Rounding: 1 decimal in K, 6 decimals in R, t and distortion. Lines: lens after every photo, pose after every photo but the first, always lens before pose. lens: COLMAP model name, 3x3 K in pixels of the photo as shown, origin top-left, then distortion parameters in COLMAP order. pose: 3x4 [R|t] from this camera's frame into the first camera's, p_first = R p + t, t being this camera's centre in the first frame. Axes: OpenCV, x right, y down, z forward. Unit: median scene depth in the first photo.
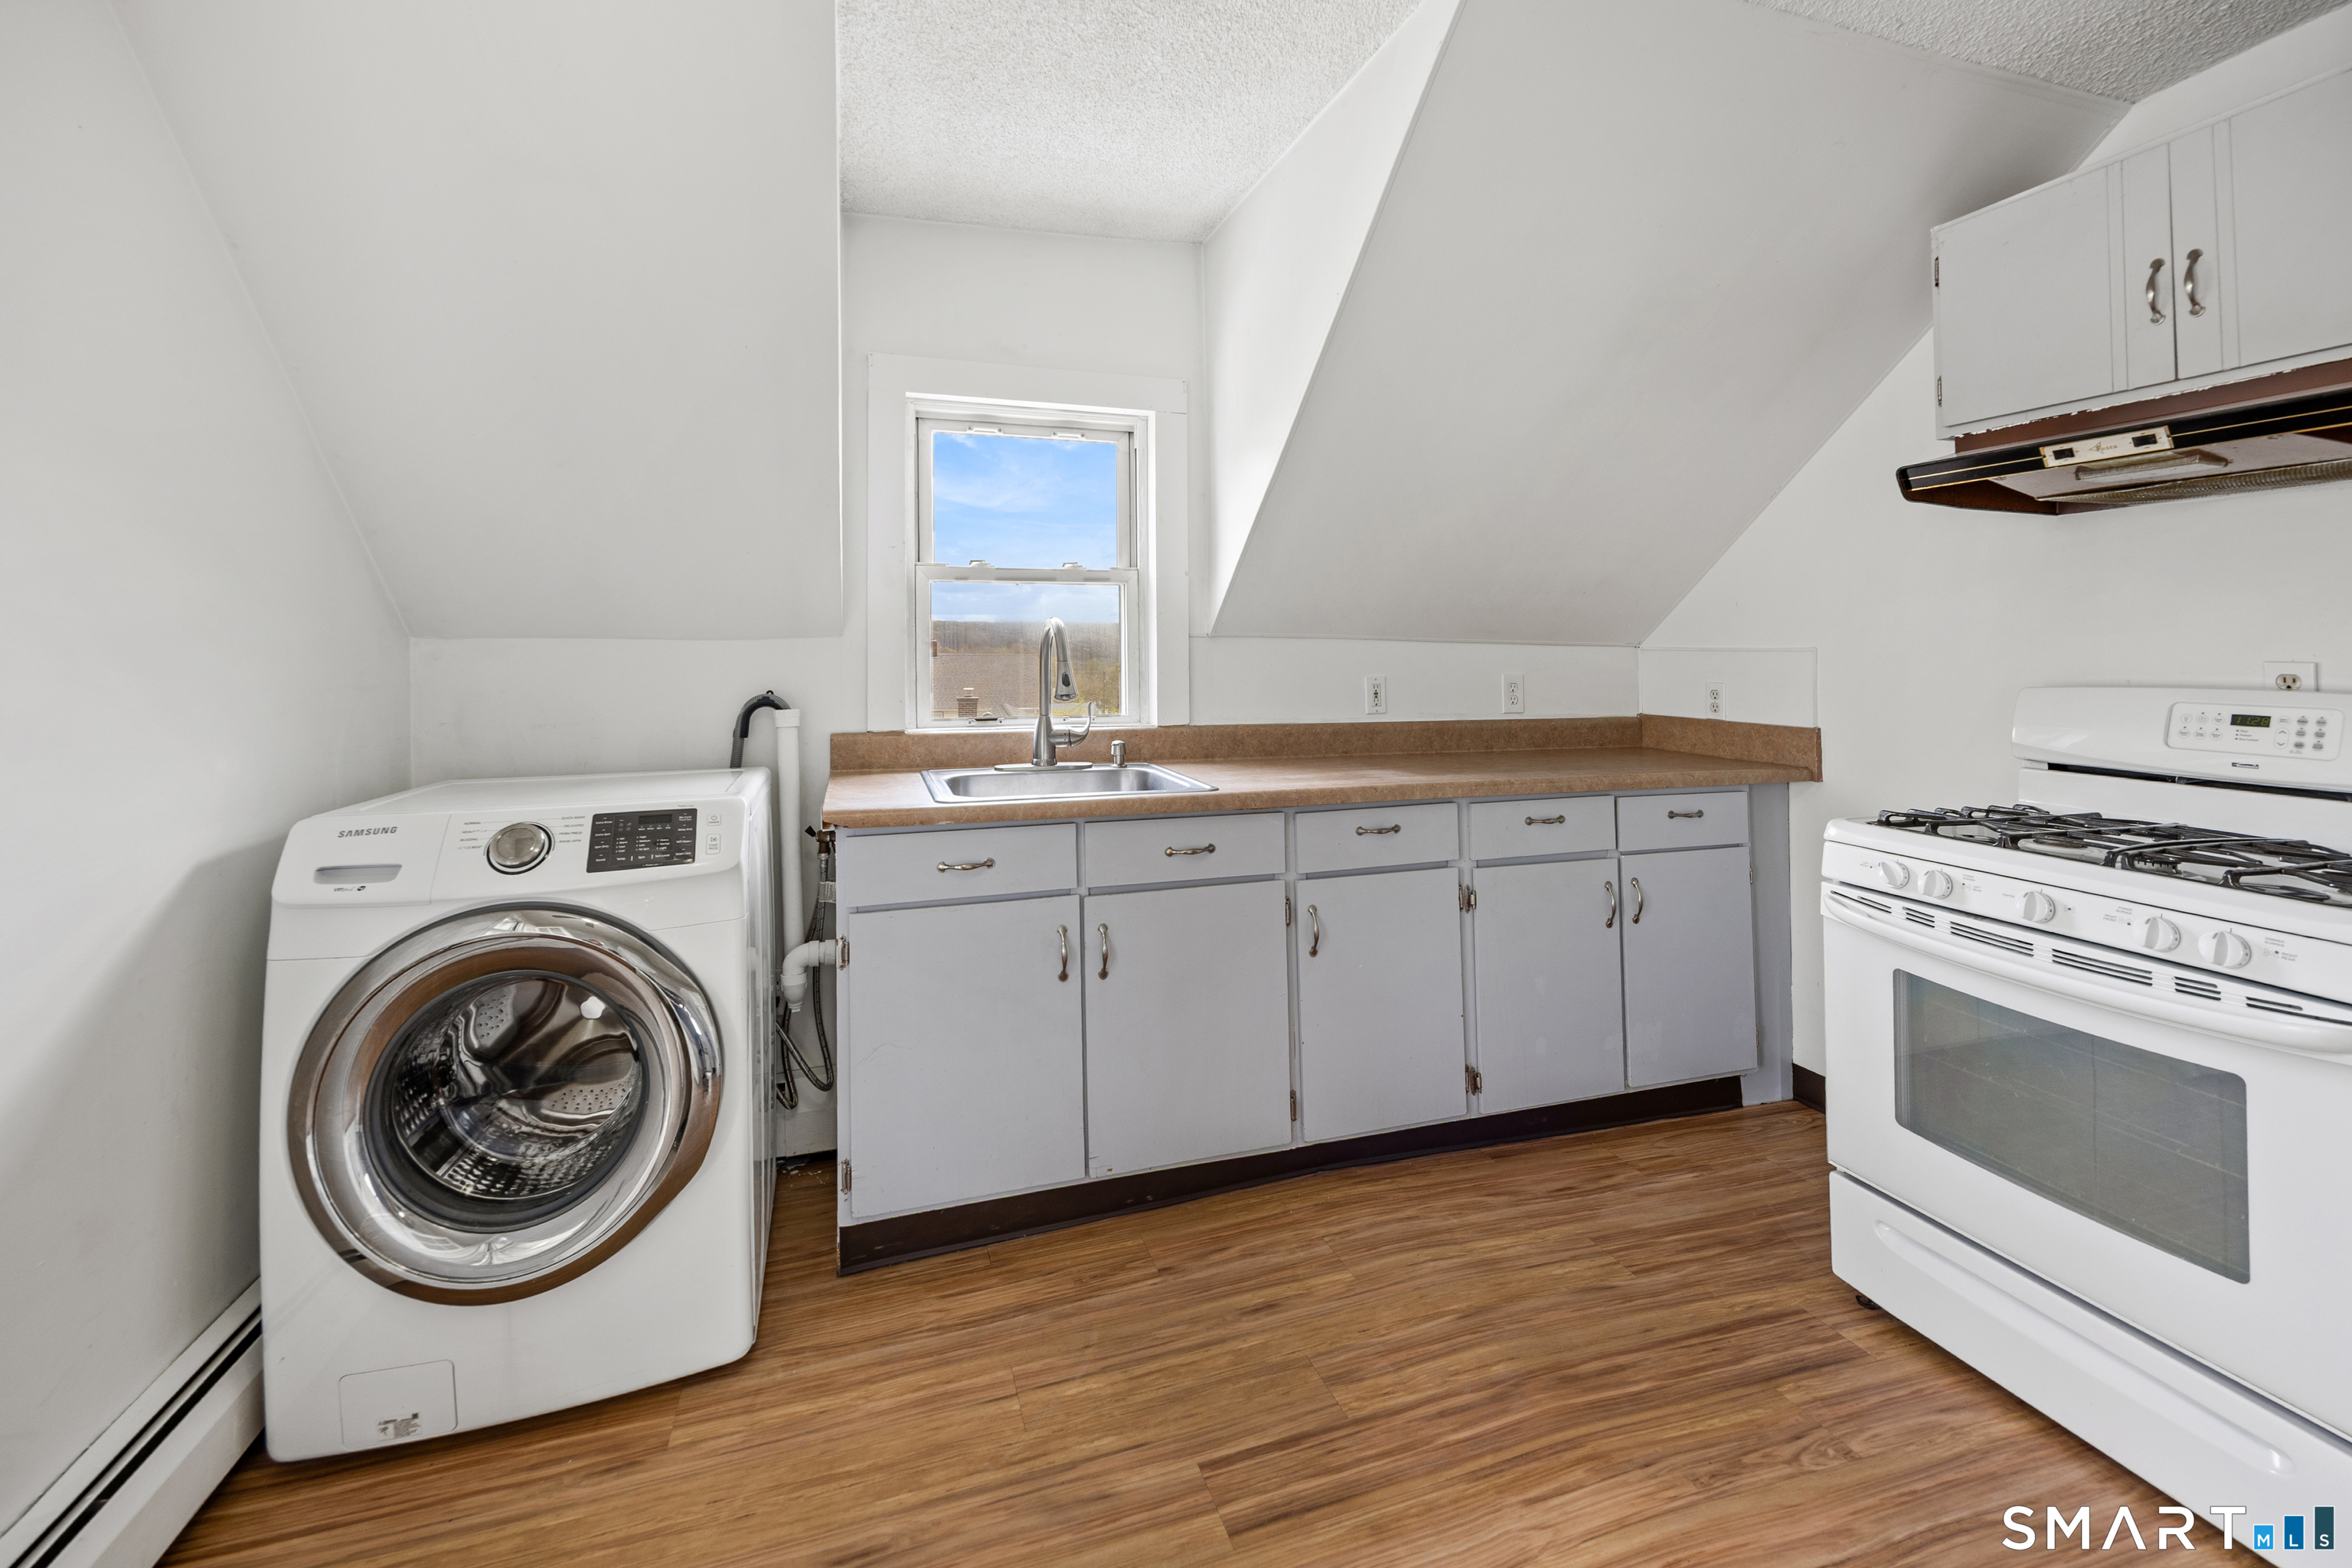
lens RADIAL K [[970.1, 0, 1221.7], [0, 970.1, 639.2], [0, 0, 1]] dist [0.002144, 0.000312]
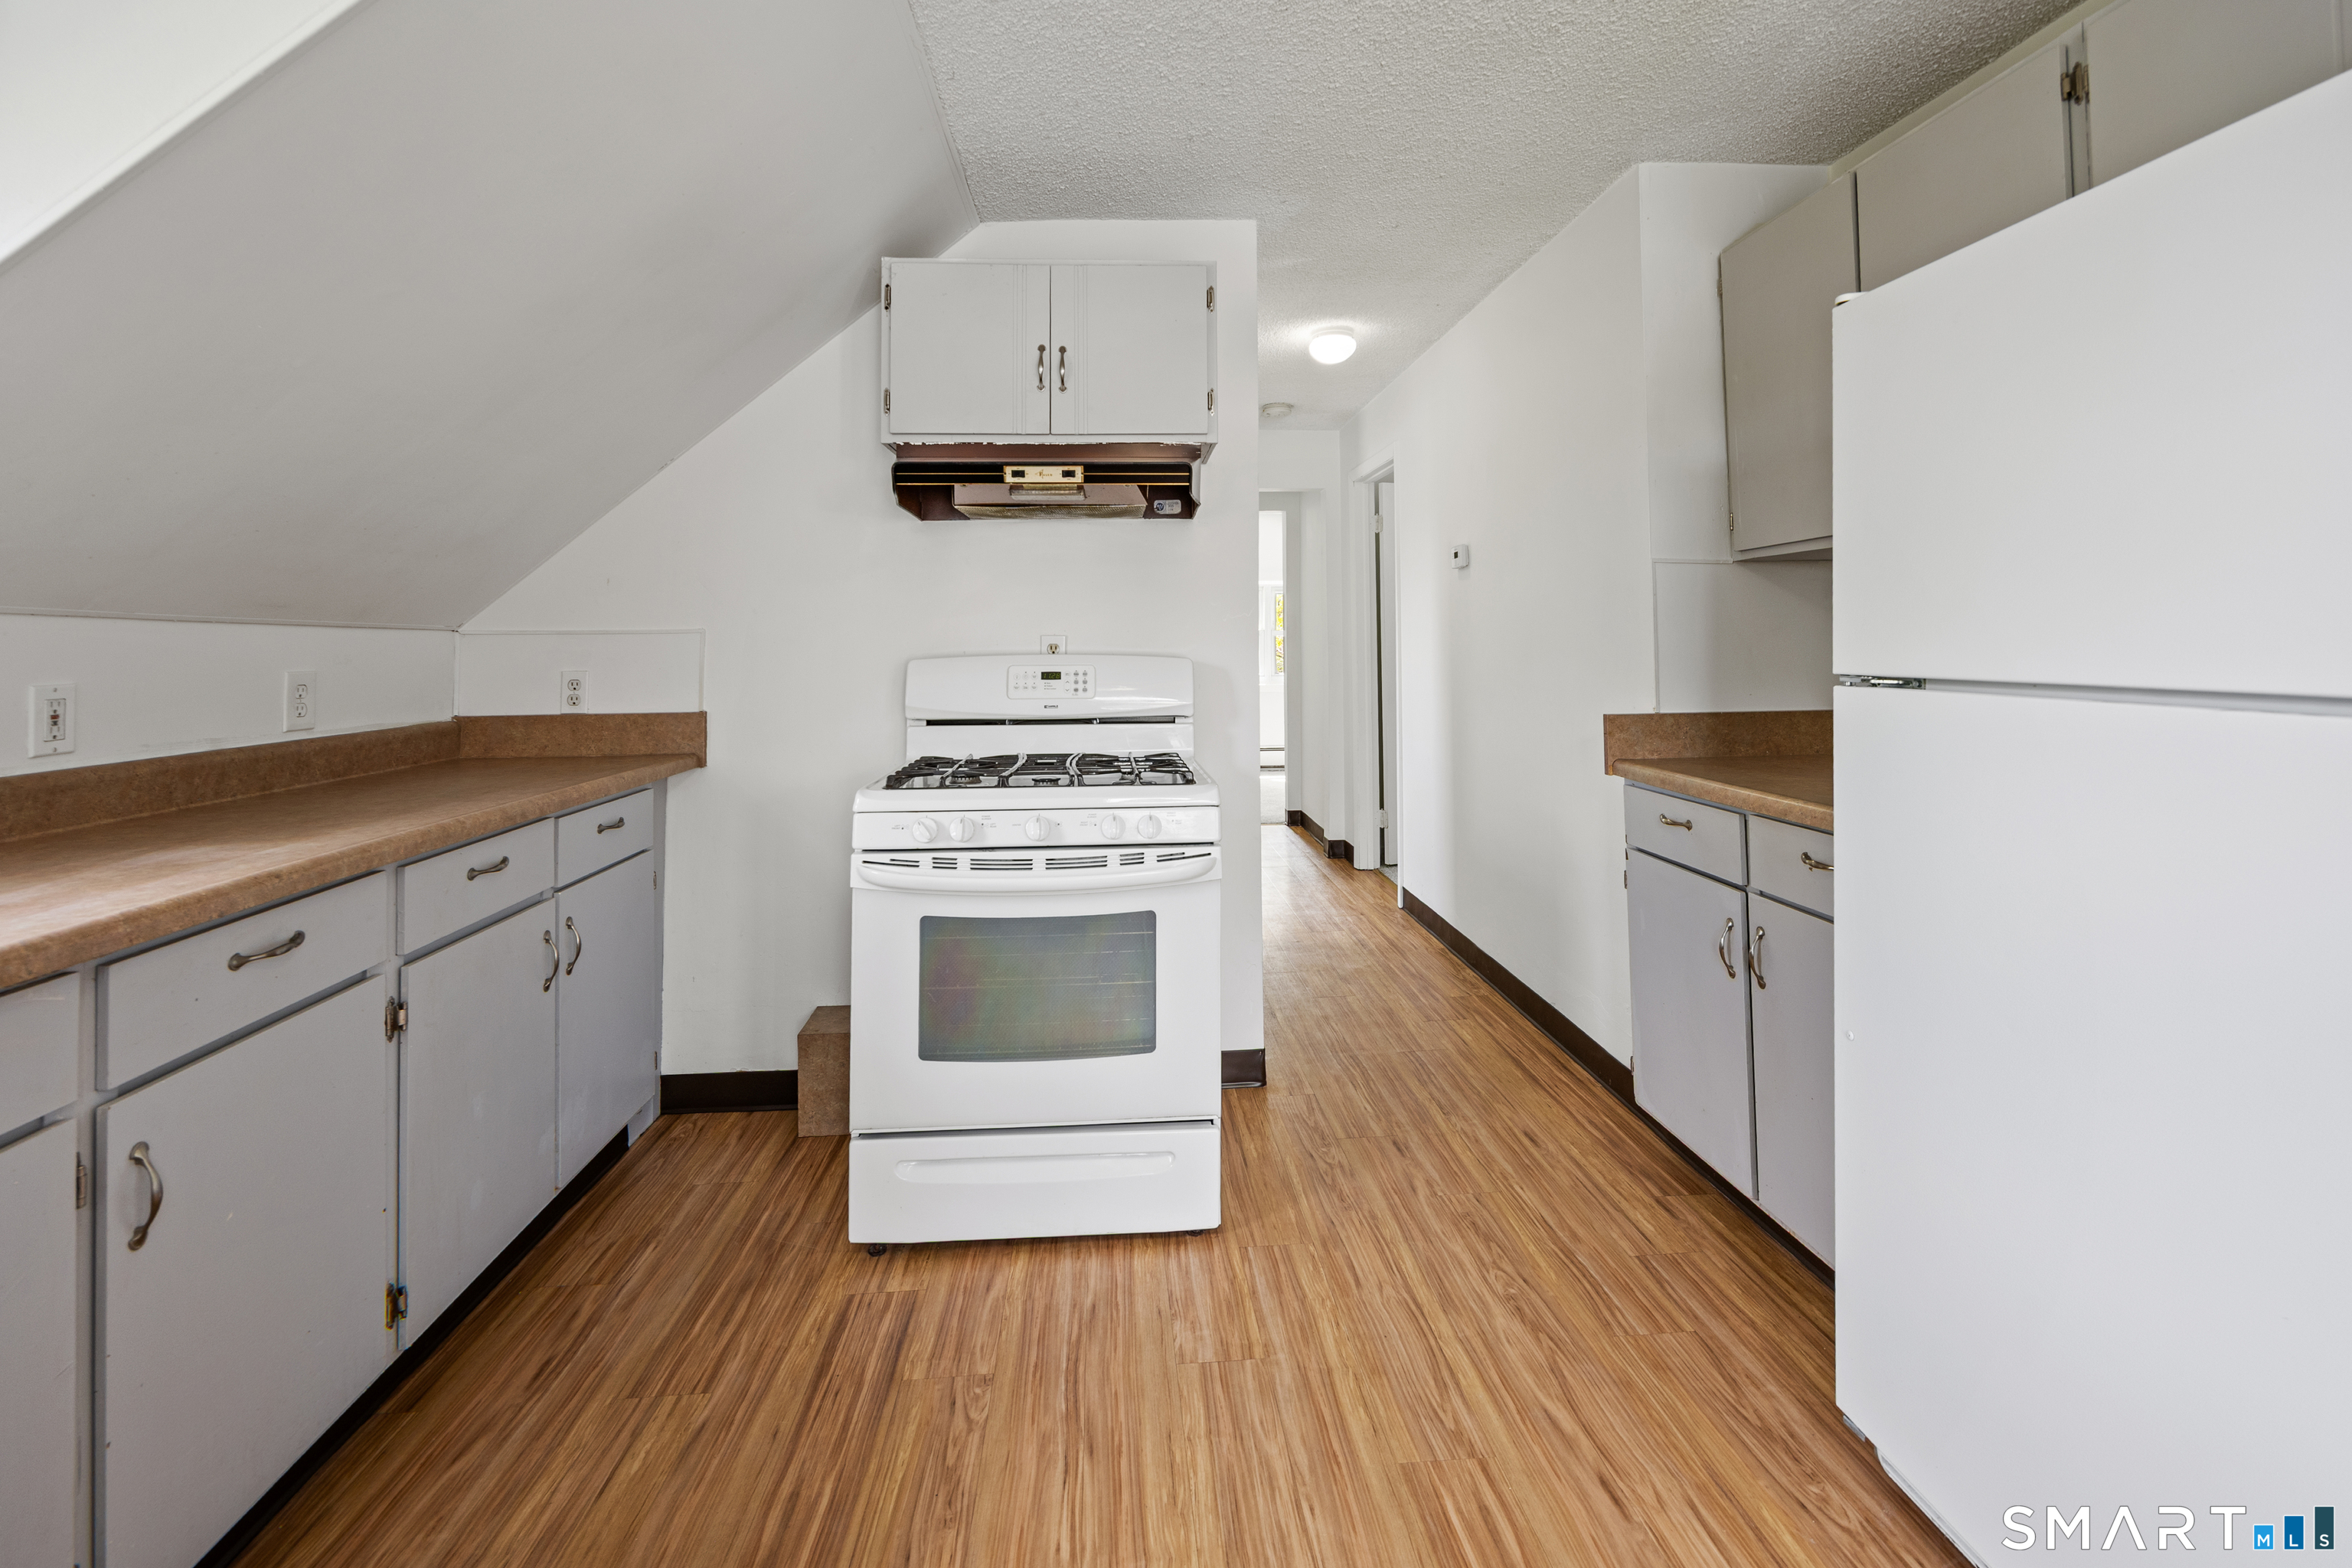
lens RADIAL K [[970.1, 0, 1161.2], [0, 970.1, 596.9], [0, 0, 1]] dist [0.002144, 0.000312]
pose [[0.283541, 0.032726, 0.958402, -0.263912], [0.002337, 0.999391, -0.034817, 0.015199], [-0.958957, 0.012112, 0.283292, 0.384843]]
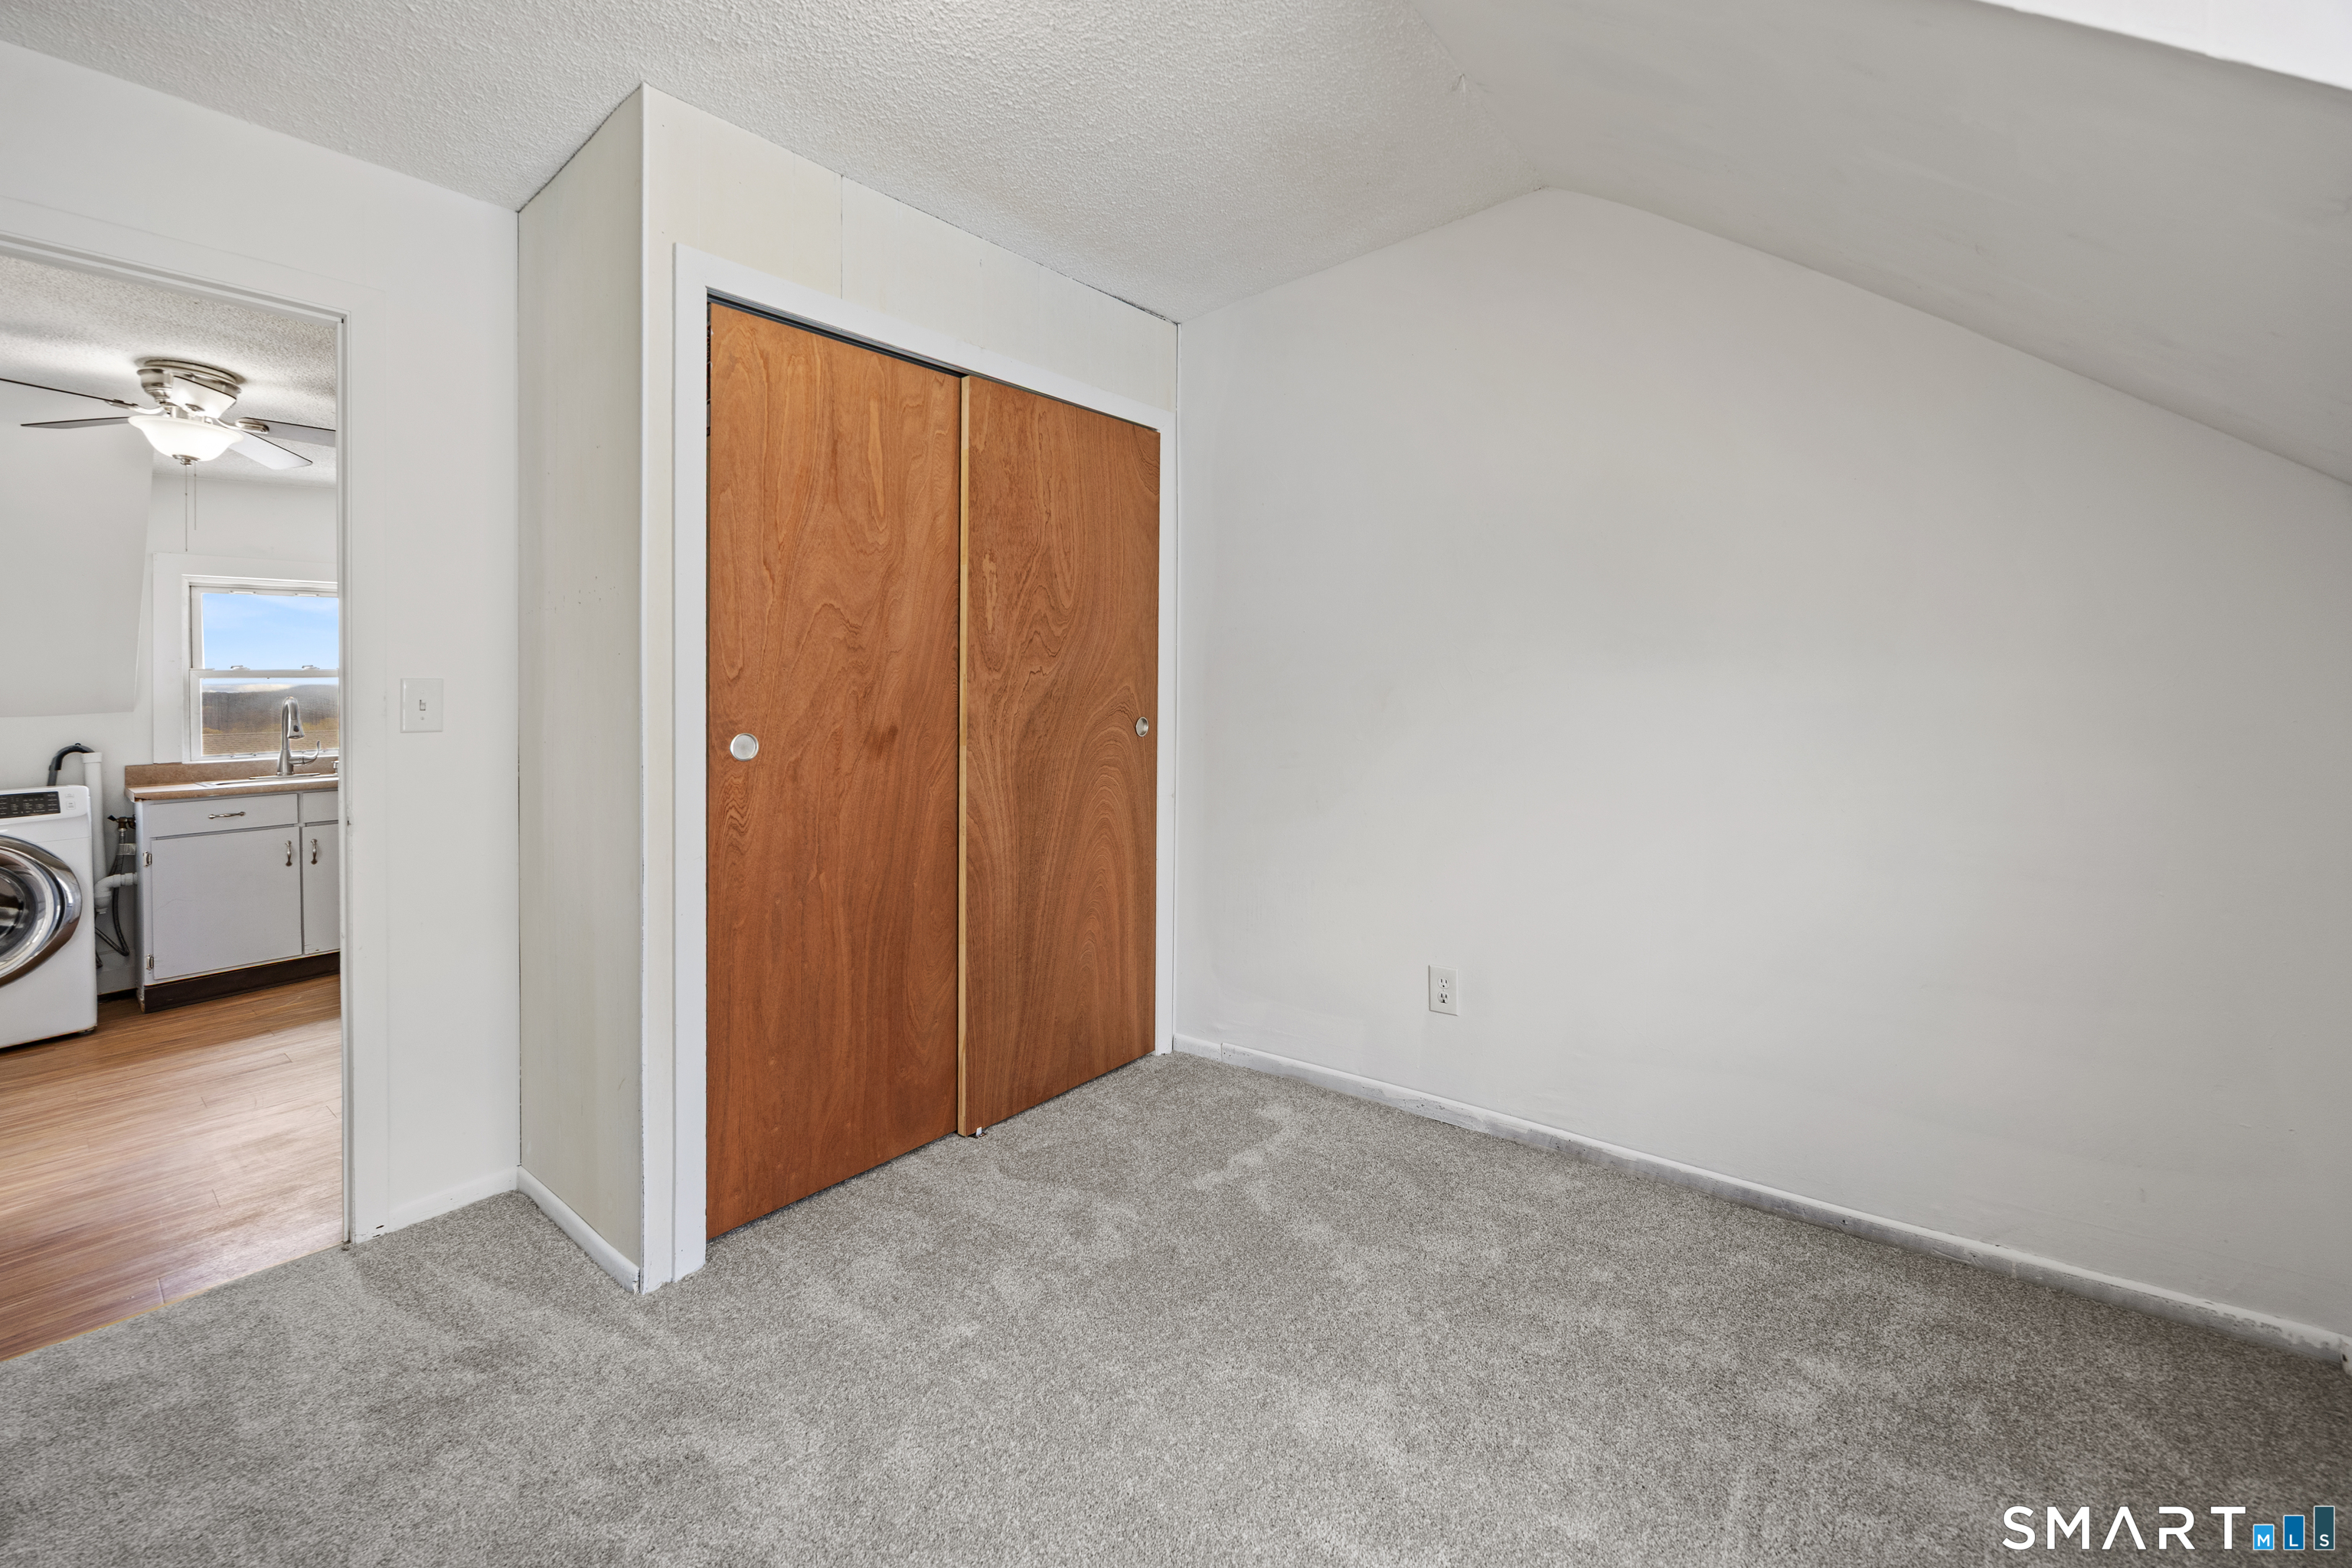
lens RADIAL K [[970.1, 0, 1193.4], [0, 970.1, 661.6], [0, 0, 1]] dist [0.002144, 0.000312]
pose [[0.868049, -0.011959, 0.496335, 0.490888], [0.031484, 0.999024, -0.030992, 0.026923], [-0.495480, 0.042529, 0.867578, -1.801826]]
